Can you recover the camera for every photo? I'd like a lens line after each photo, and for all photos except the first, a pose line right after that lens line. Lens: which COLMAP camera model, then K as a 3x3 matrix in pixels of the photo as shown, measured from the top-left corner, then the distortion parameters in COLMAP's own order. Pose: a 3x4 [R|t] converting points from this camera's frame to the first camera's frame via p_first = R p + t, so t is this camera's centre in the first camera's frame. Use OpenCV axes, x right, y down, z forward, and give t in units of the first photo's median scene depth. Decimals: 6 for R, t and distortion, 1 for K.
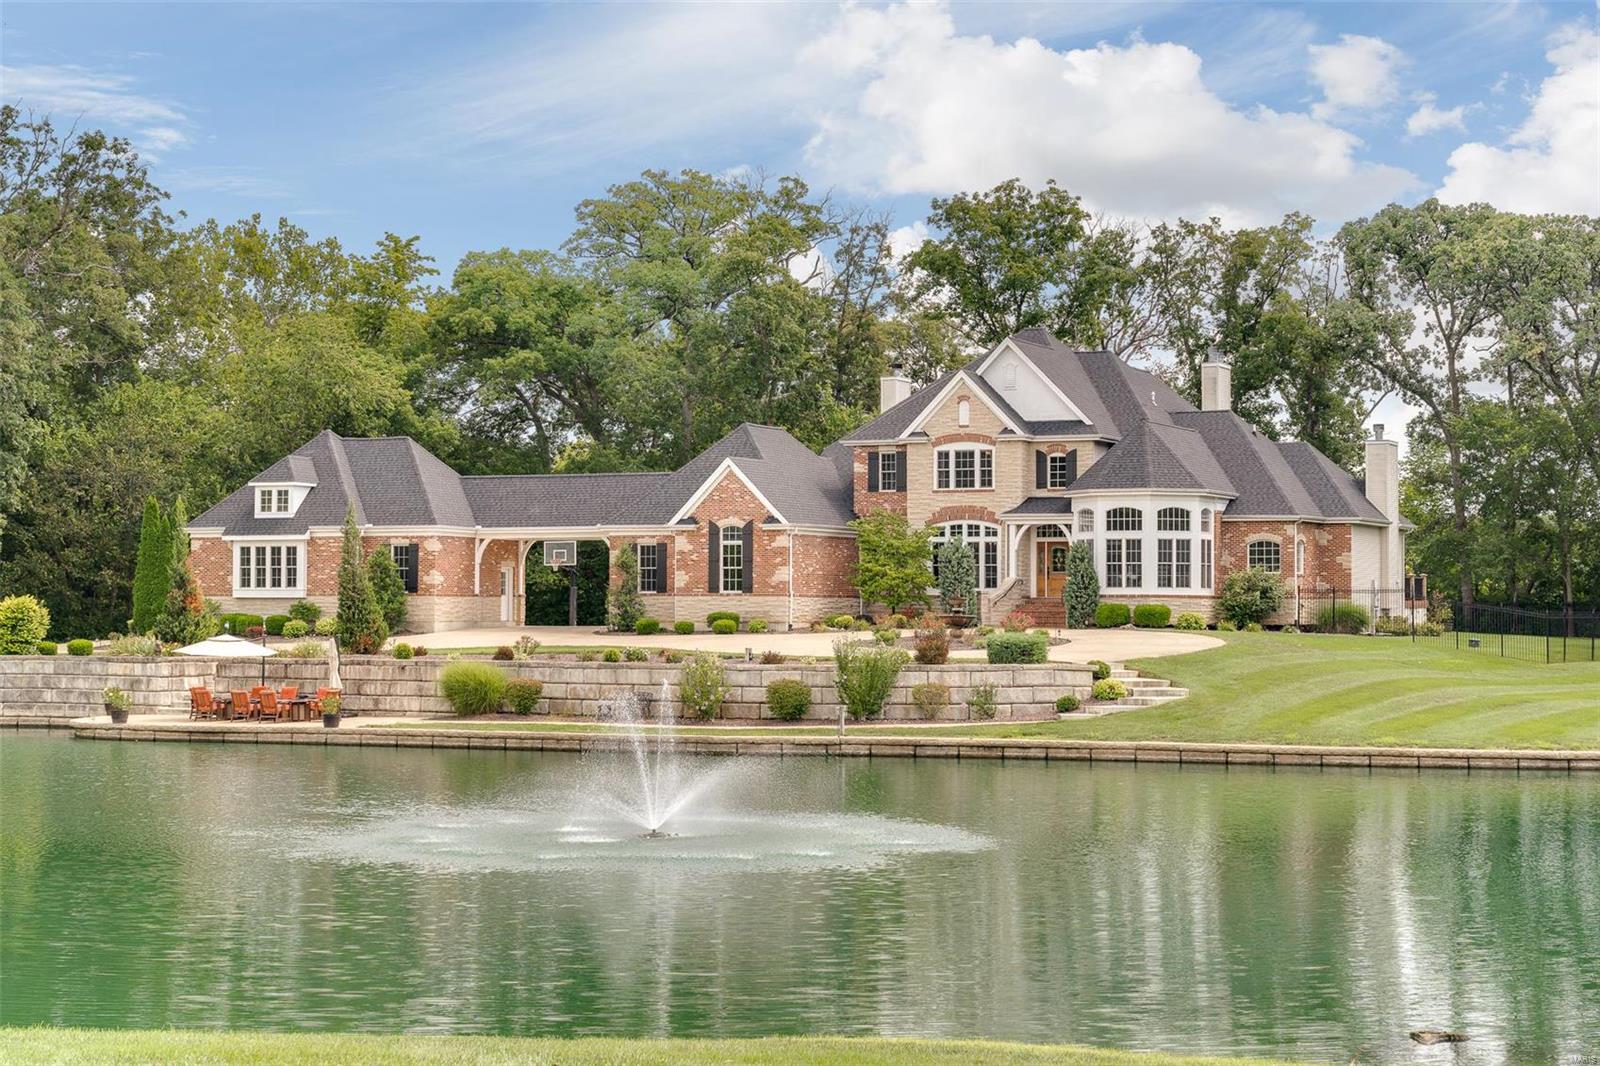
lens RADIAL K [[2792.4, 0, 807.3], [0, 2792.4, 533.1], [0, 0, 1]] dist [0.029191, 0.000000]
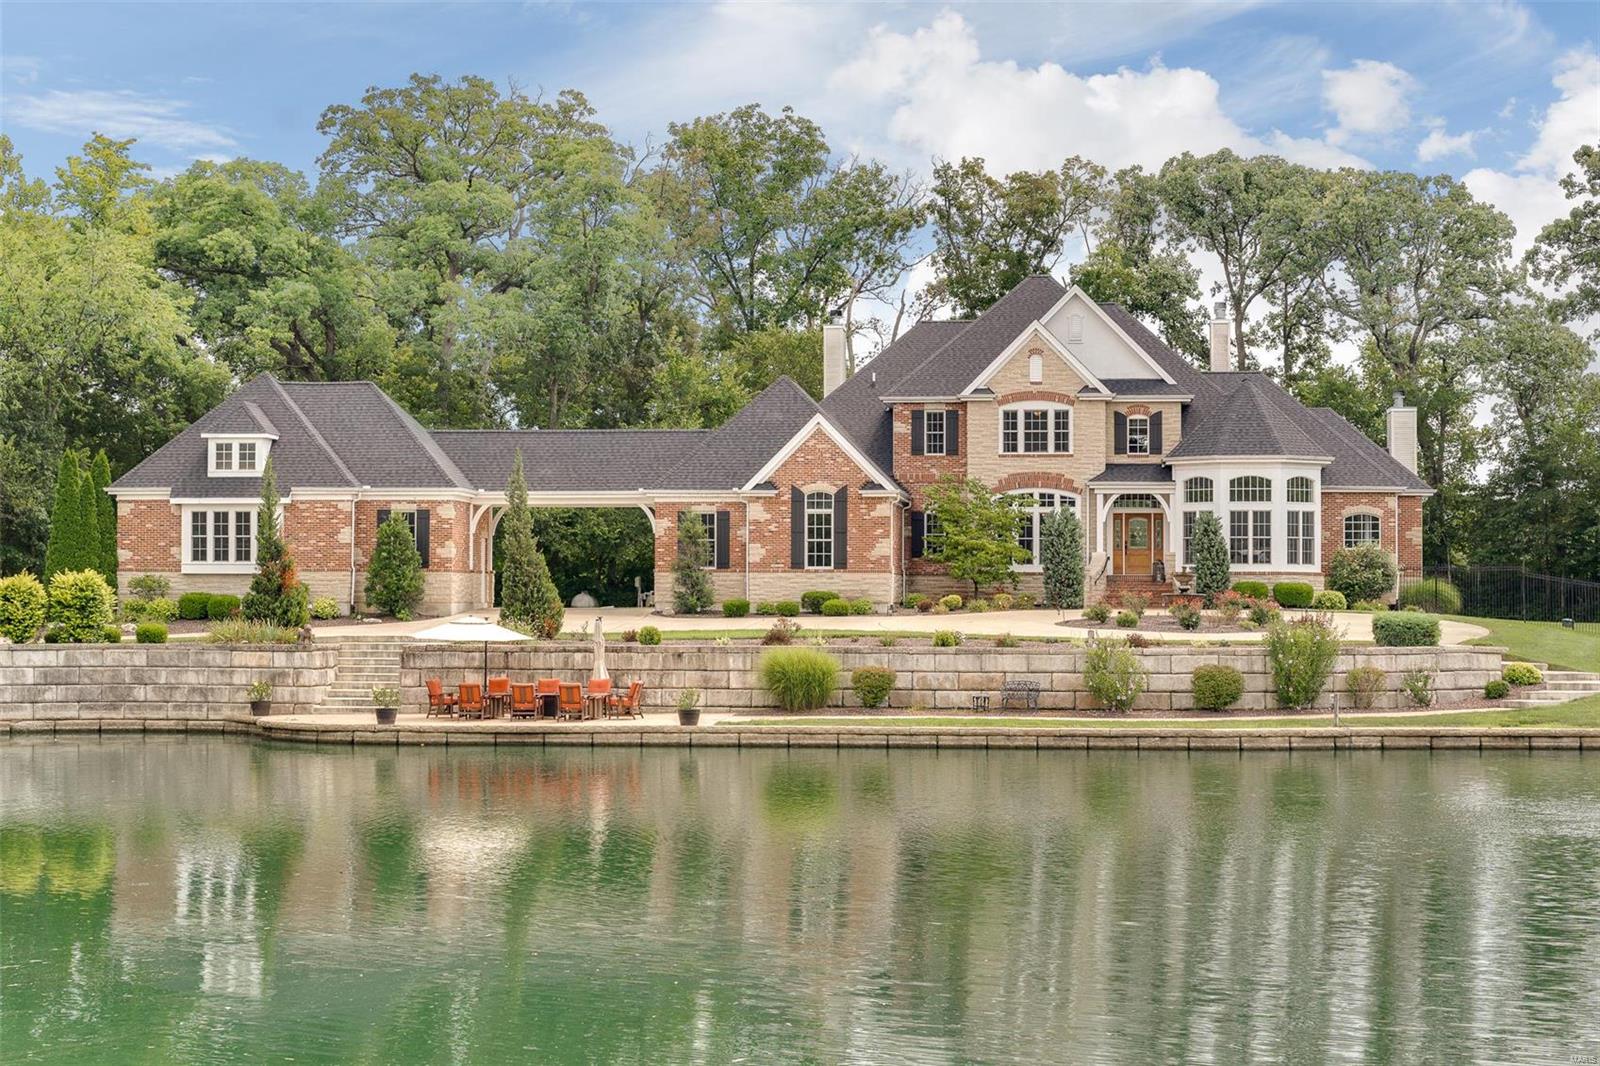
lens RADIAL K [[3146.2, 0, 798.4], [0, 3146.2, 542.1], [0, 0, 1]] dist [0.048983, 0.000000]
pose [[0.951120, 0.004999, 0.308782, -0.335099], [-0.008378, 0.999919, 0.009619, 0.003608], [-0.308709, -0.011736, 0.951084, 0.066592]]
